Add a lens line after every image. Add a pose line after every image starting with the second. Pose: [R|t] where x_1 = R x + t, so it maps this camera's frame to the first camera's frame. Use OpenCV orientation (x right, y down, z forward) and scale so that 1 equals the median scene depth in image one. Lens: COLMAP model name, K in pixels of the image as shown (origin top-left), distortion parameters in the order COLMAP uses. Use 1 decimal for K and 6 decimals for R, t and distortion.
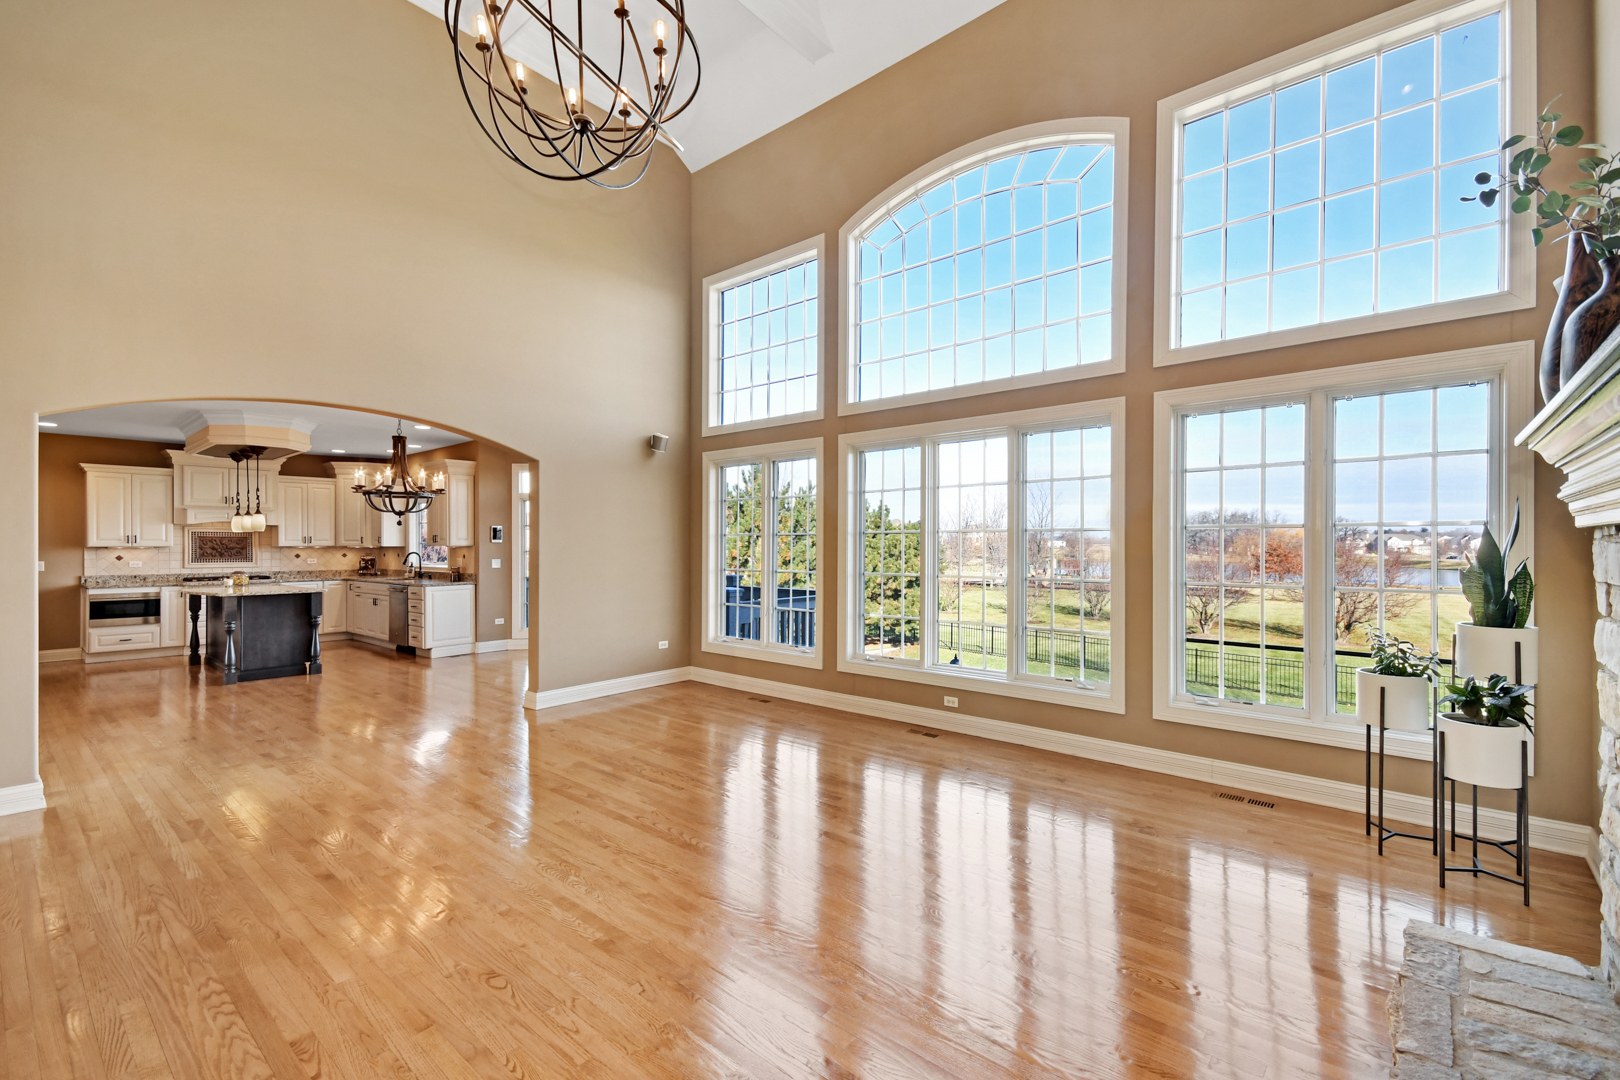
lens RADIAL K [[684.0, 0, 800.1], [0, 684.0, 543.1], [0, 0, 1]] dist [0.037657, -0.015683]
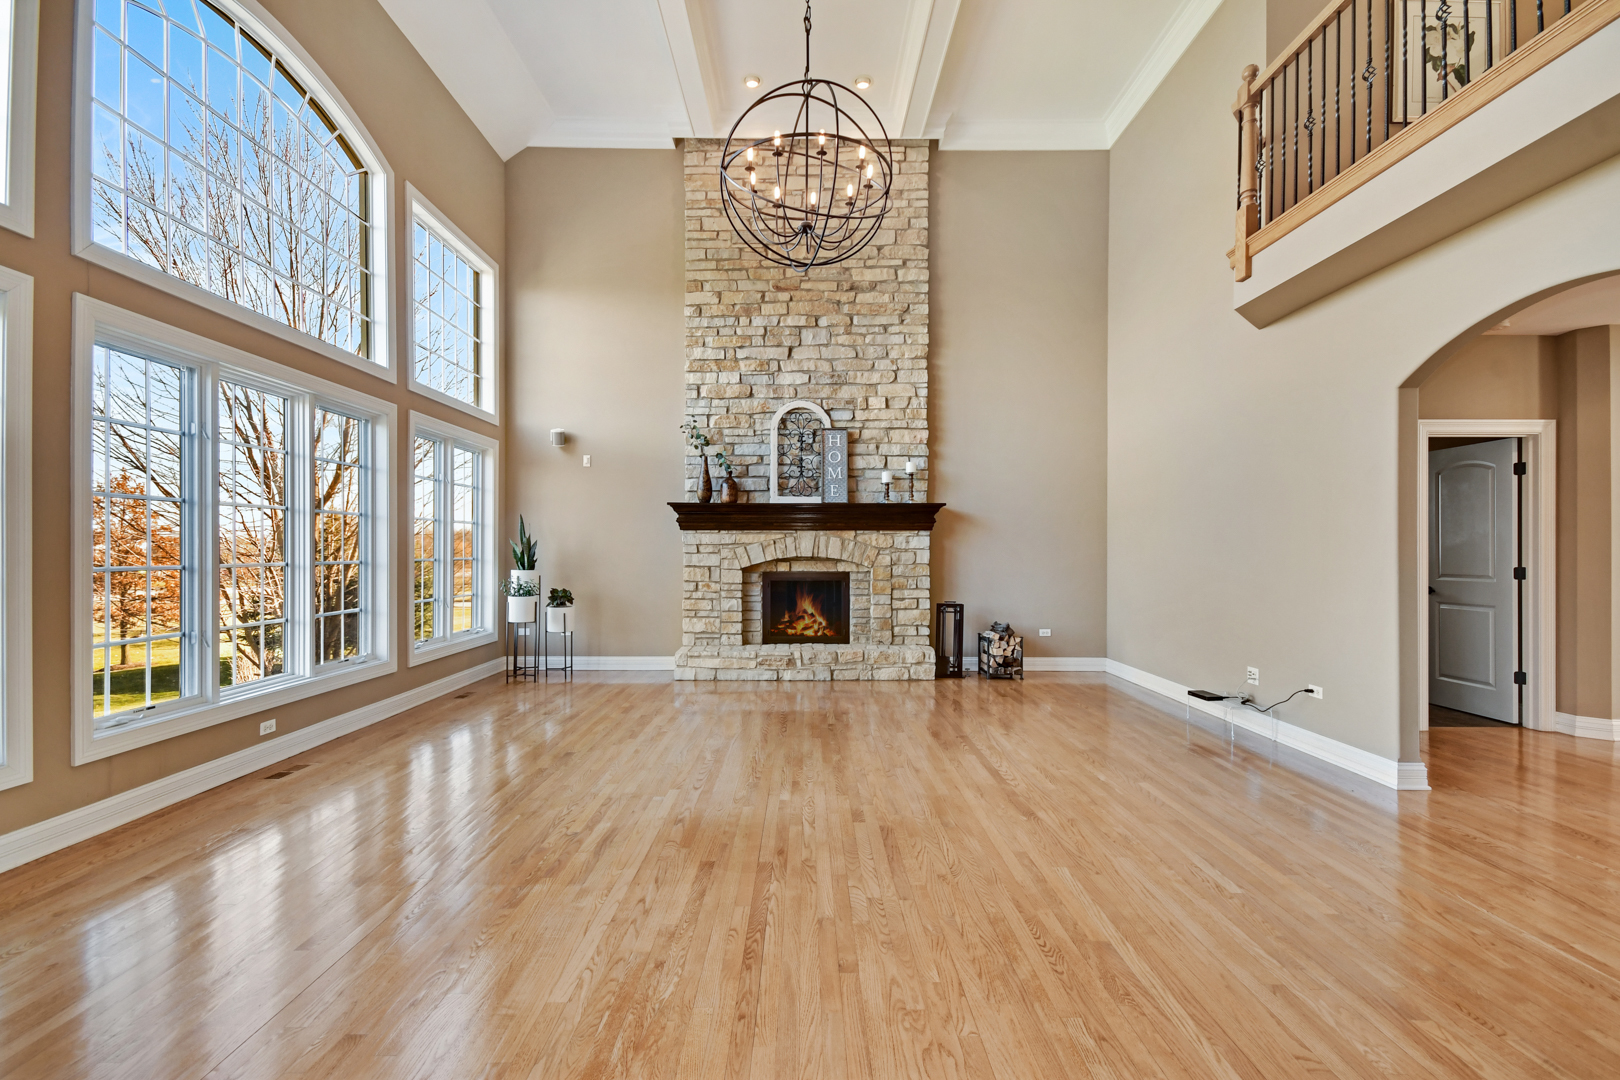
lens RADIAL K [[732.6, 0, 797.5], [0, 732.6, 545.4], [0, 0, 1]] dist [-0.001901, -0.000146]
pose [[-0.649831, 0.000611, 0.760078, -0.965724], [-0.003859, 0.999984, -0.004103, 0.035578], [-0.760069, -0.005599, -0.649819, 1.331339]]
